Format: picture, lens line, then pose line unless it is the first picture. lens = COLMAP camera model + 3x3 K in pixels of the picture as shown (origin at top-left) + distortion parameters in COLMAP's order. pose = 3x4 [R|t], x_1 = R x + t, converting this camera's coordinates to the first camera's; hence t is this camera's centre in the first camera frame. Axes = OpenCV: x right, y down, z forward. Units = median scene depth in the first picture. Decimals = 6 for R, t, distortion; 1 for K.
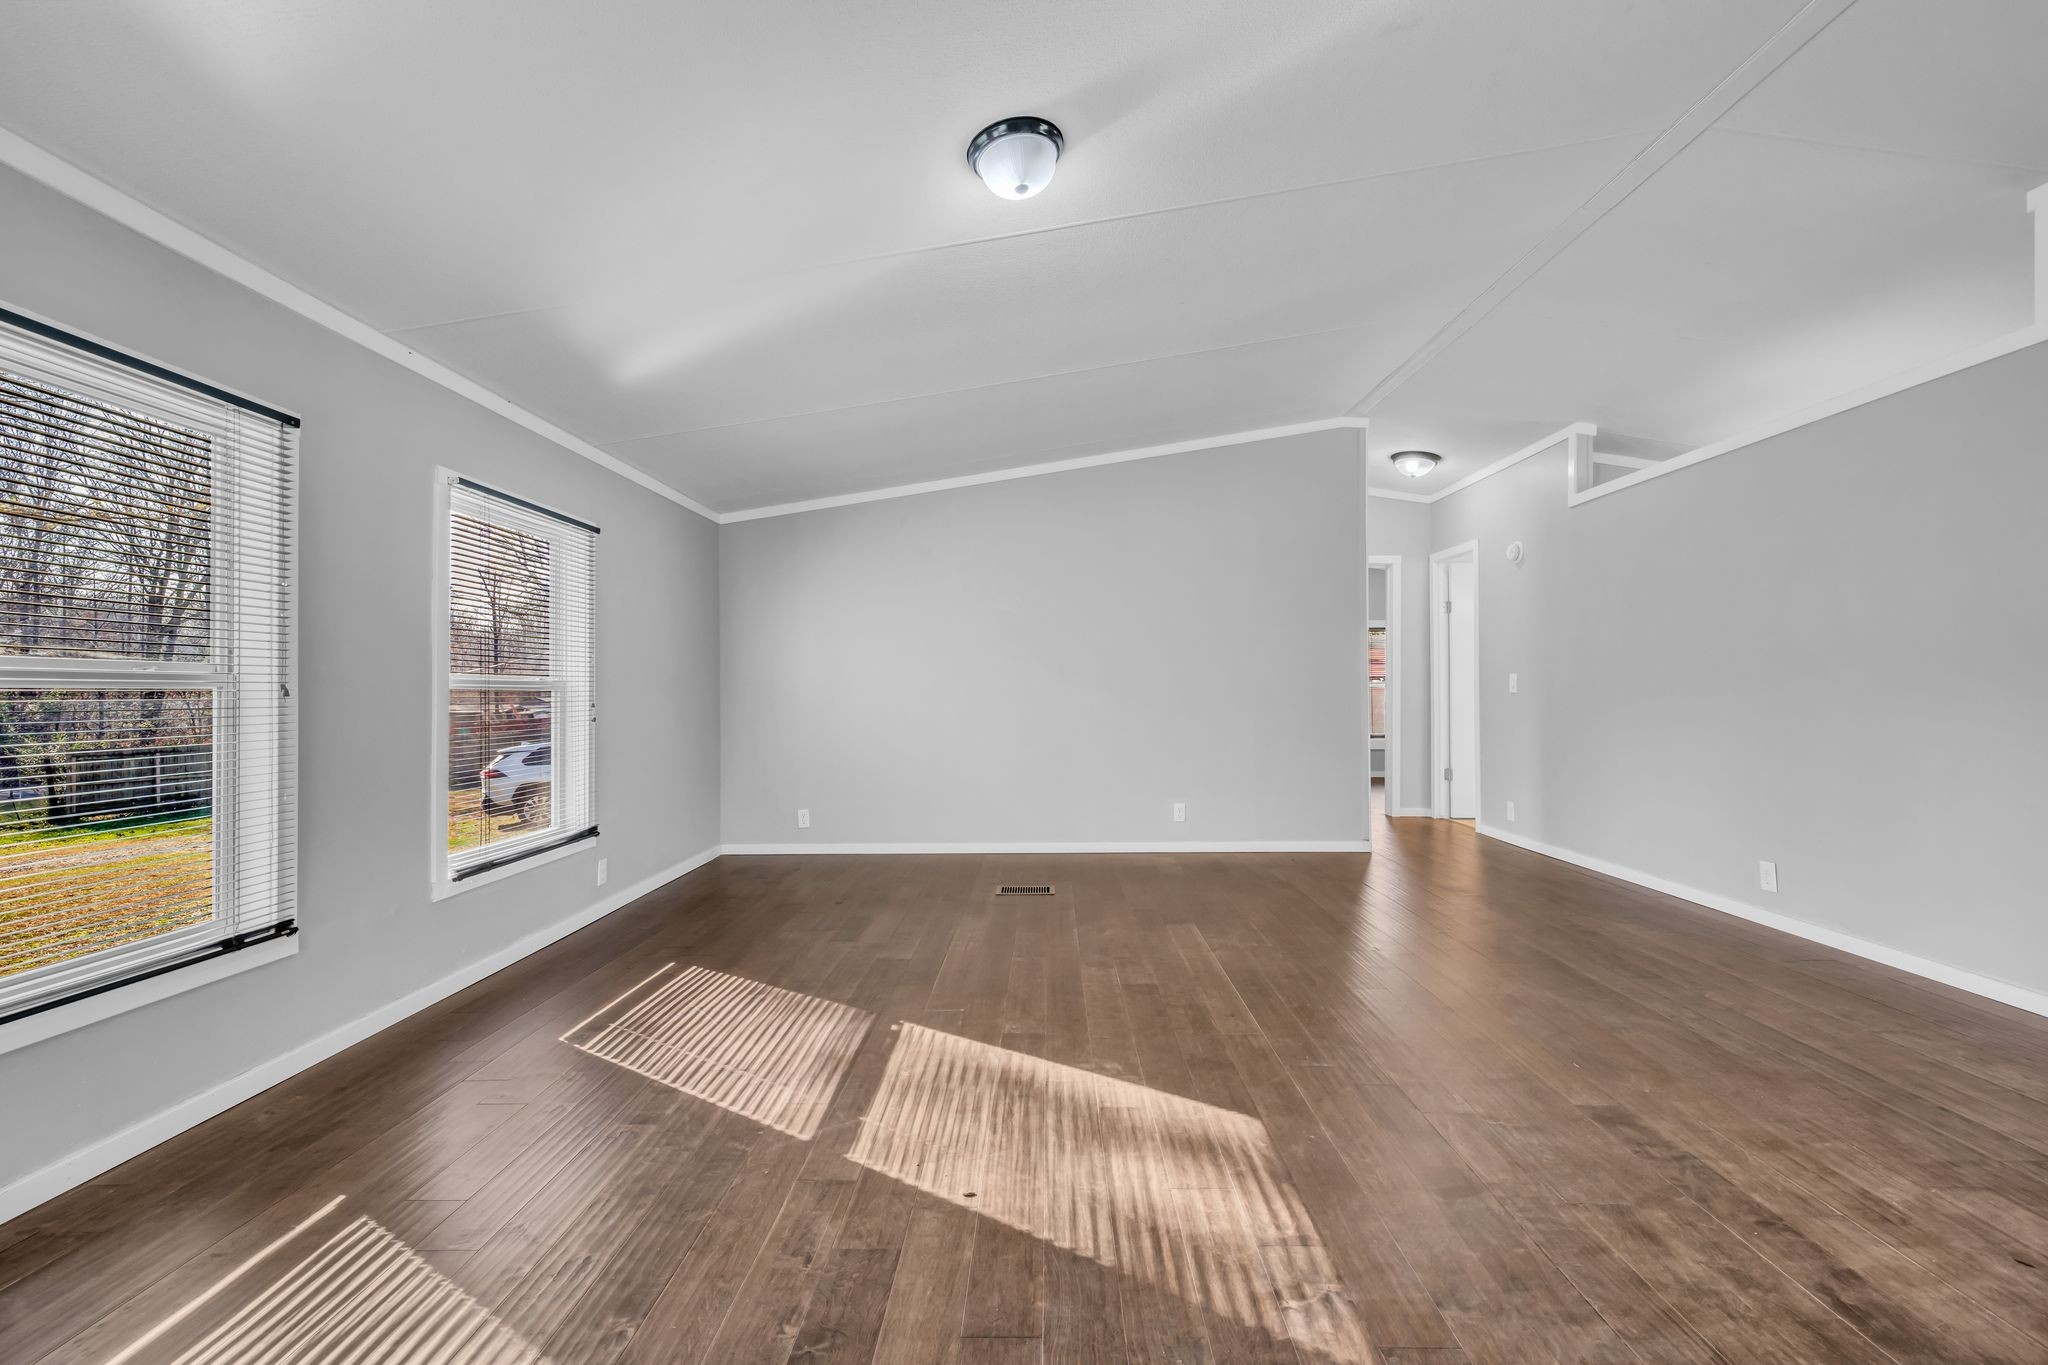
lens RADIAL K [[834.5, 0, 1023.4], [0, 834.5, 680.4], [0, 0, 1]] dist [-0.005904, -0.000226]
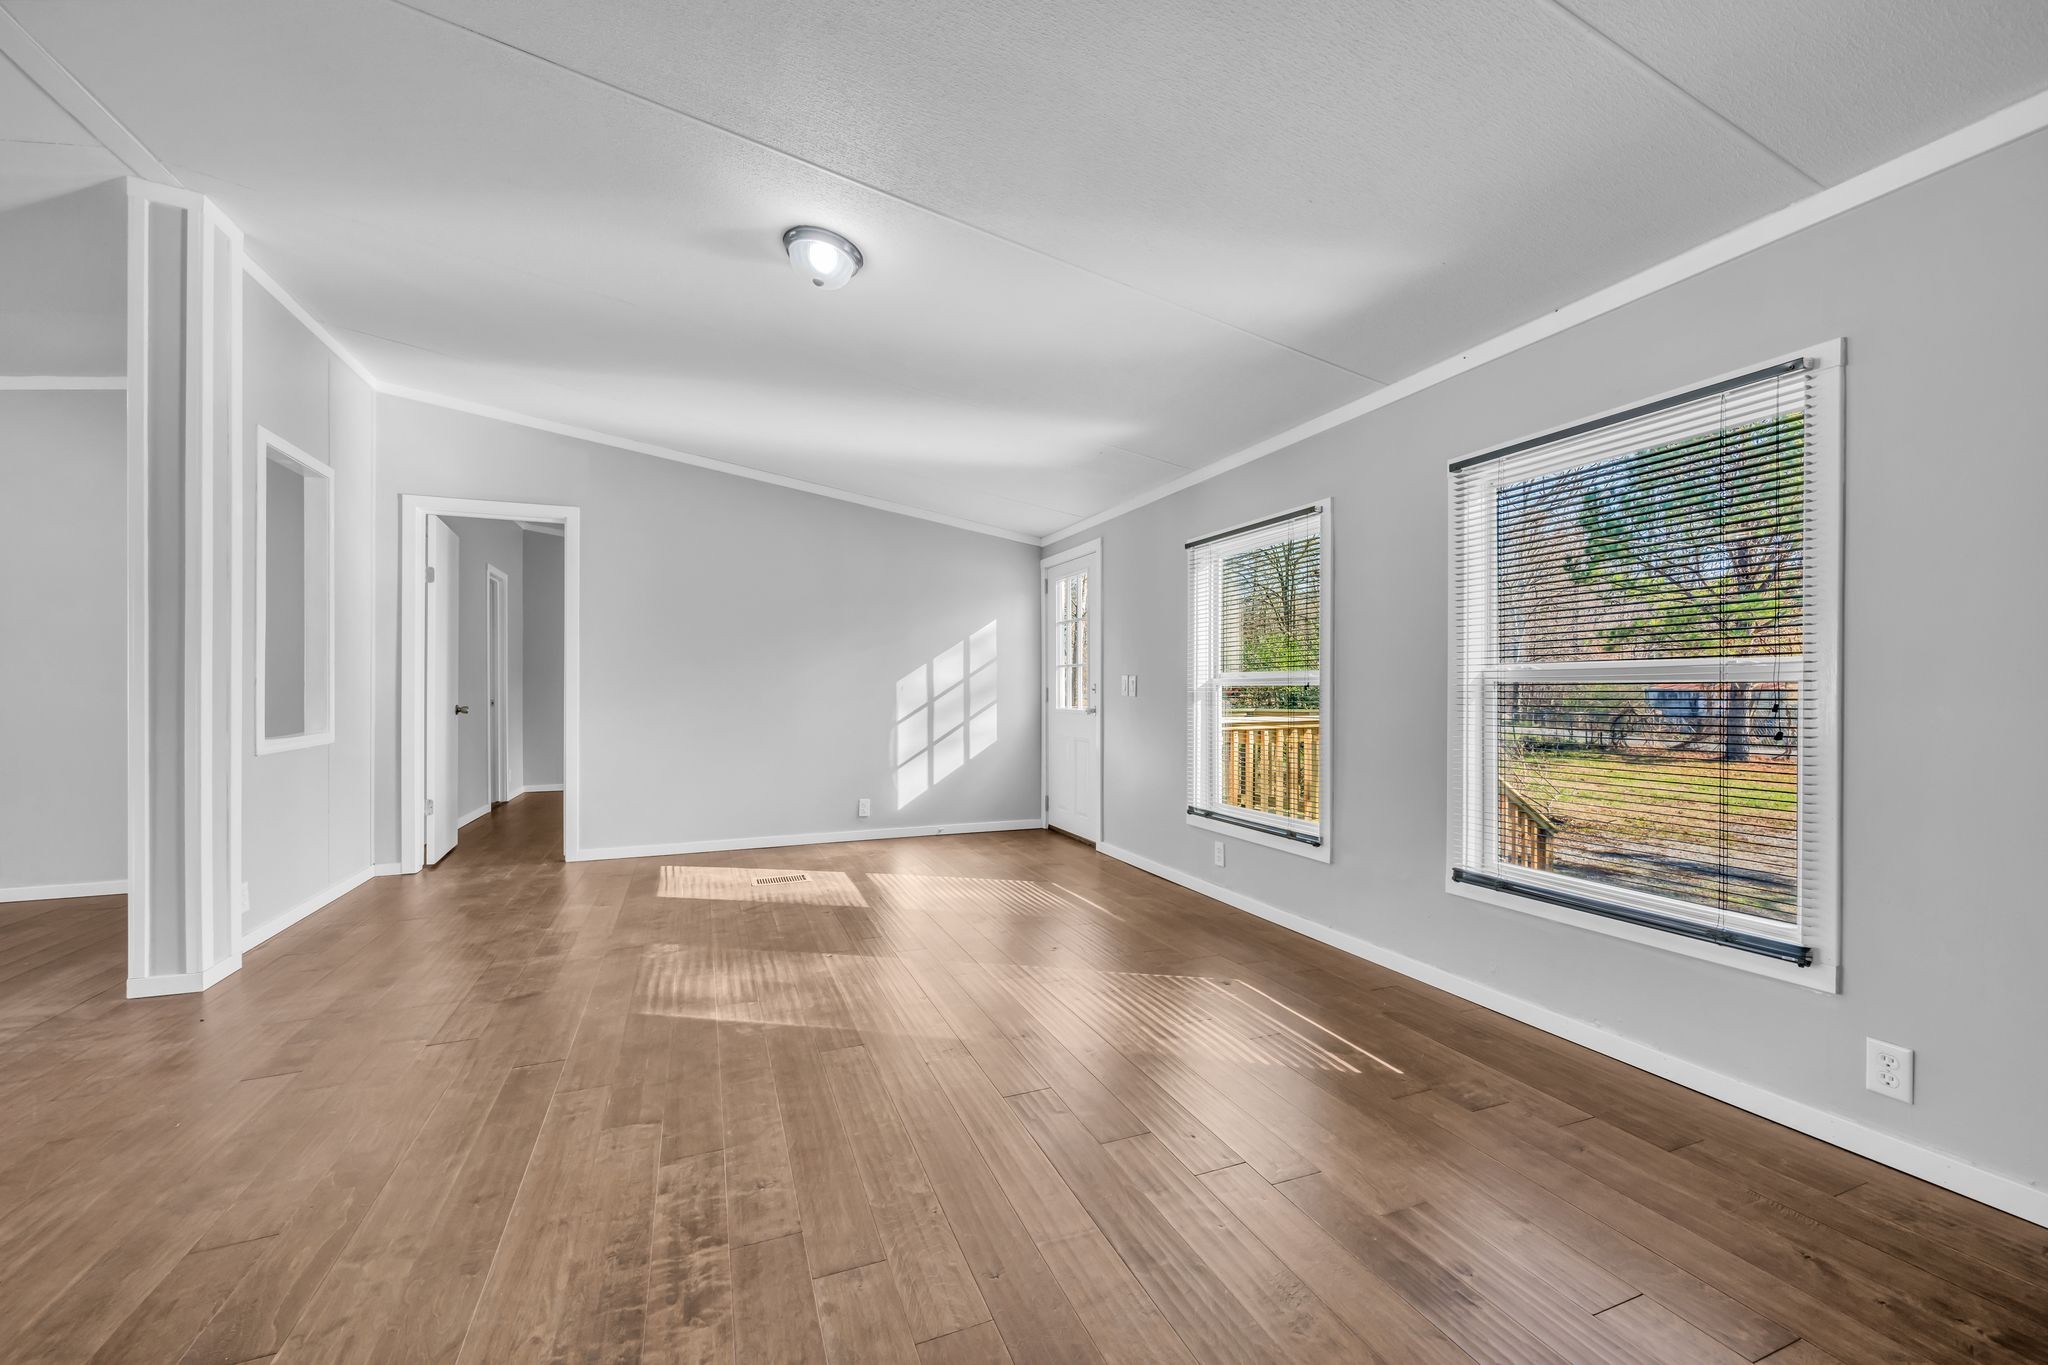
lens RADIAL K [[818.2, 0, 1062.3], [0, 818.2, 699.6], [0, 0, 1]] dist [0.002980, -0.000306]
pose [[-0.899975, 0.013003, -0.435748, 0.179585], [0.013730, 0.999905, 0.001481, 0.023669], [0.435726, -0.004650, -0.900068, 1.987313]]
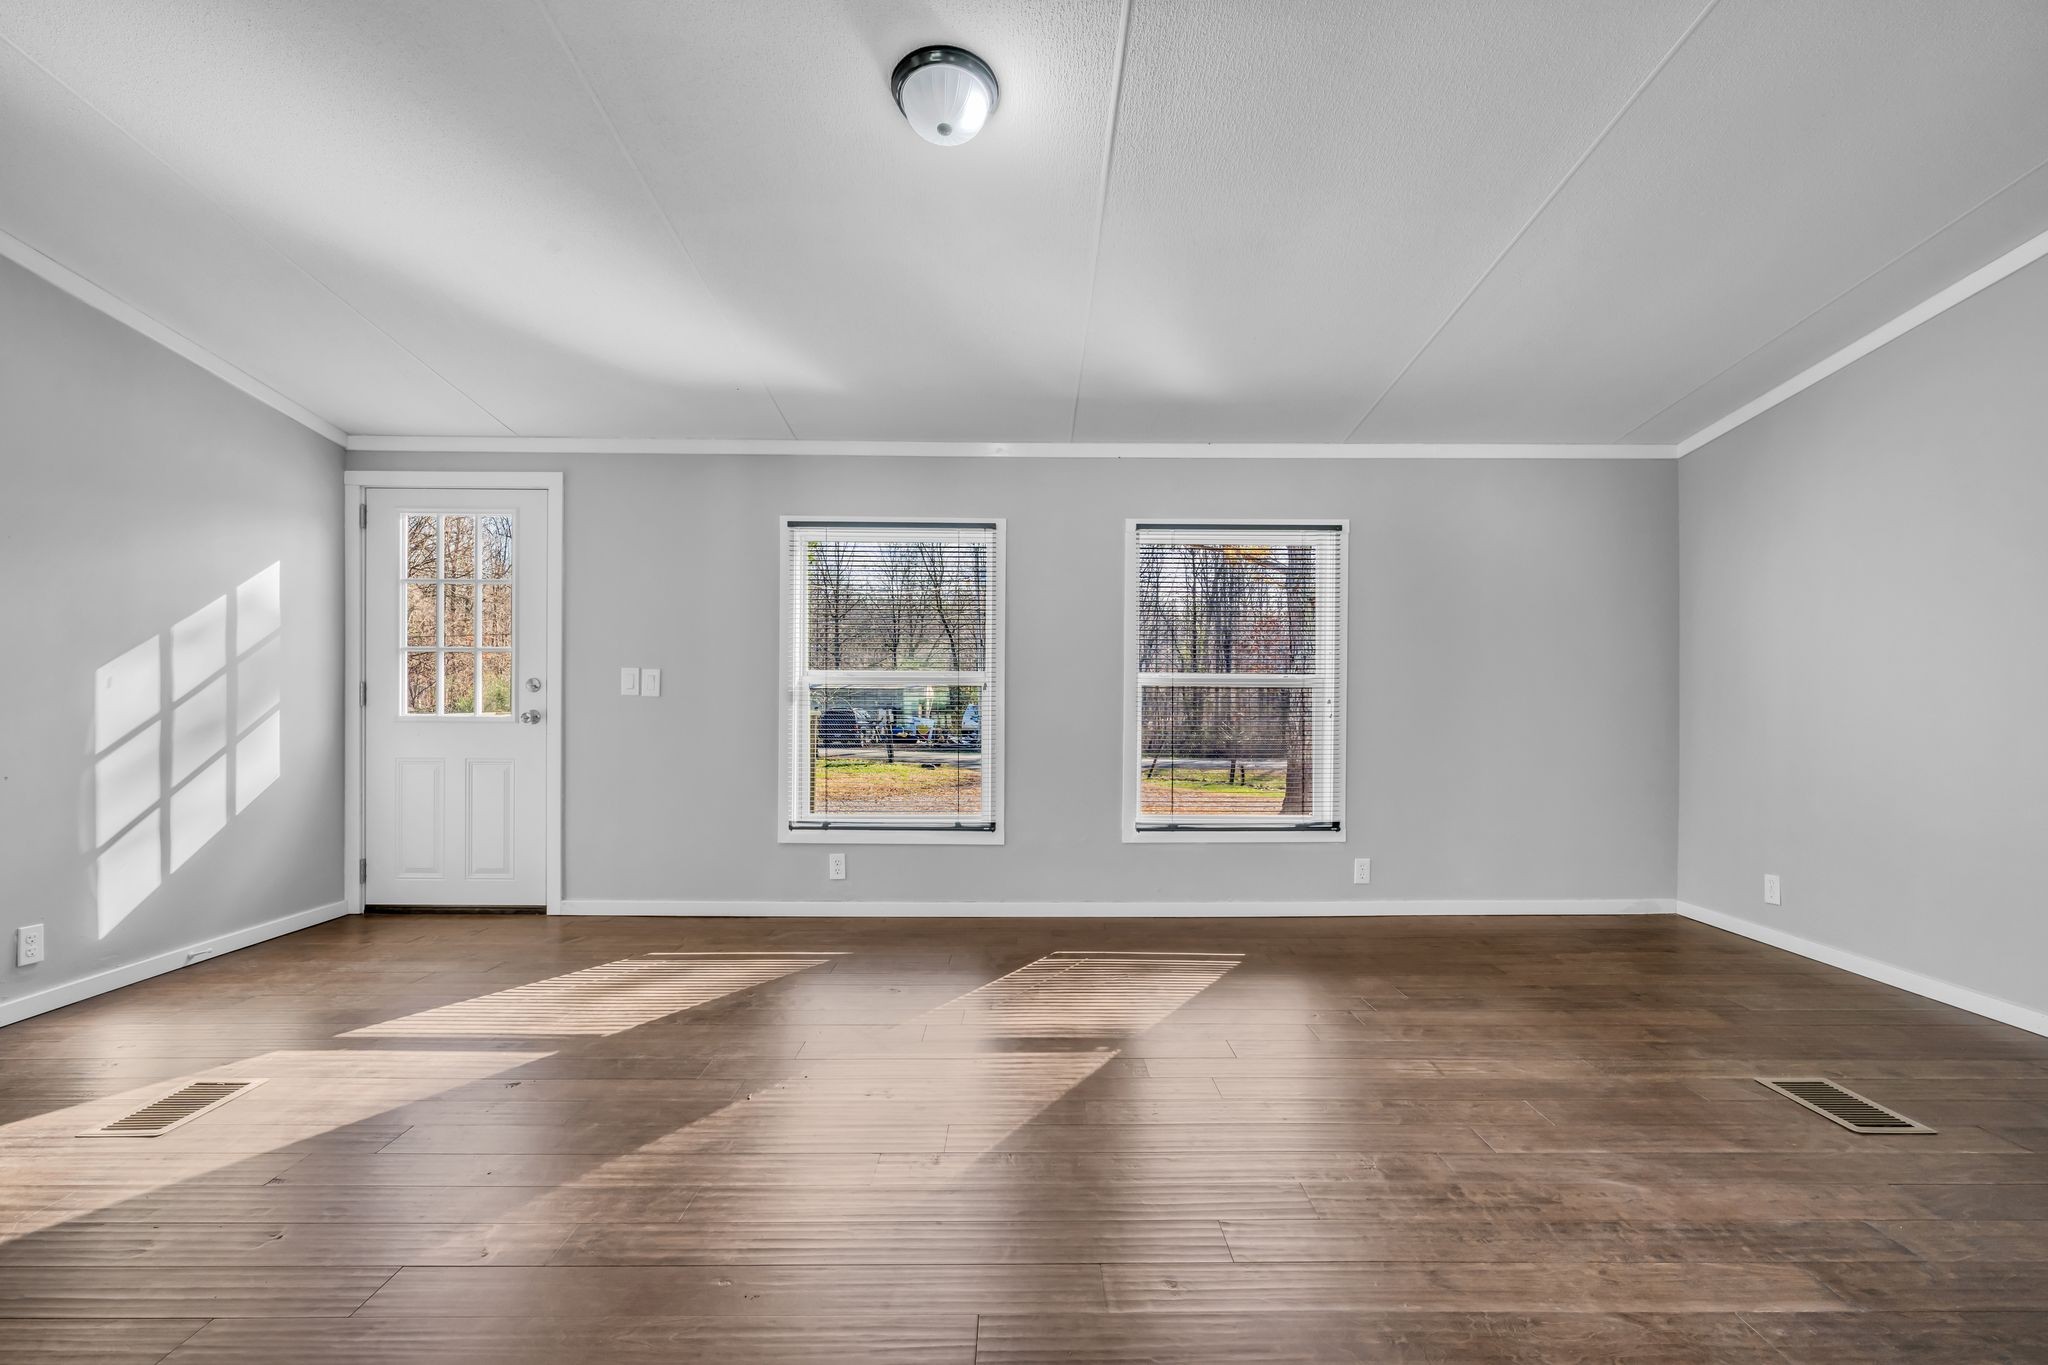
lens RADIAL K [[891.1, 0, 1061.1], [0, 891.1, 713.5], [0, 0, 1]] dist [0.002805, -0.000249]
pose [[0.063848, 0.030029, -0.997508, 0.861553], [0.010446, 0.999472, 0.030757, 0.009544], [0.997905, -0.012383, 0.063501, 0.938687]]
